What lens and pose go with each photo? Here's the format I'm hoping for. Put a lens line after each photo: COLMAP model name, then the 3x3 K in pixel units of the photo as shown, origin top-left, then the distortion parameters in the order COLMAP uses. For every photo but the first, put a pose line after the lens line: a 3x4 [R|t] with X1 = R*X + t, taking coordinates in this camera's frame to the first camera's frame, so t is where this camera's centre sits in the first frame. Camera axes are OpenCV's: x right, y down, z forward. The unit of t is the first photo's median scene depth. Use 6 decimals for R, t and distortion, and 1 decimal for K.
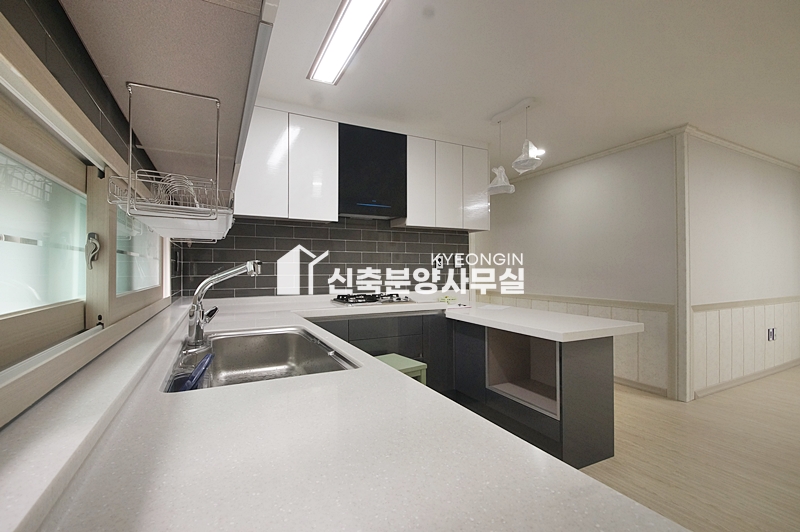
lens RADIAL K [[350.6, 0, 394.5], [0, 350.6, 262.5], [0, 0, 1]] dist [-0.004641, -0.004101]
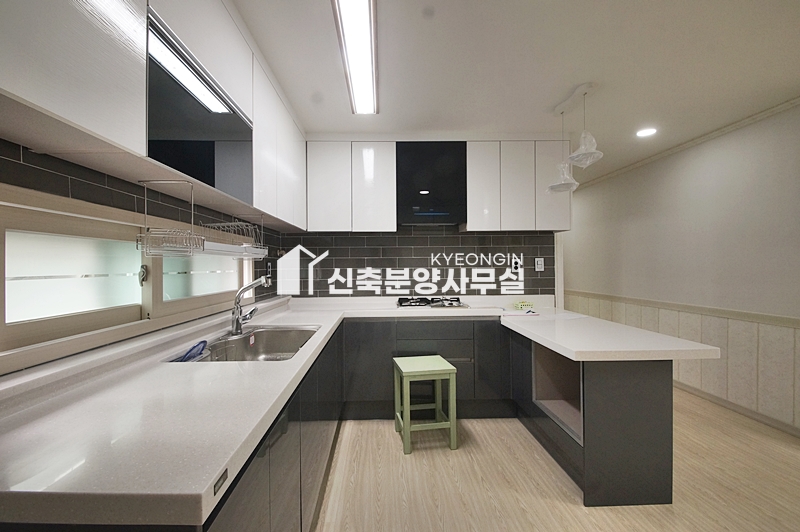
lens RADIAL K [[350.6, 0, 385.9], [0, 350.6, 263.6], [0, 0, 1]] dist [-0.004641, -0.004101]
pose [[0.910839, -0.007901, -0.412686, 0.272089], [0.012736, 0.999879, 0.008967, -0.026495], [0.412565, -0.013423, 0.910829, -0.022836]]
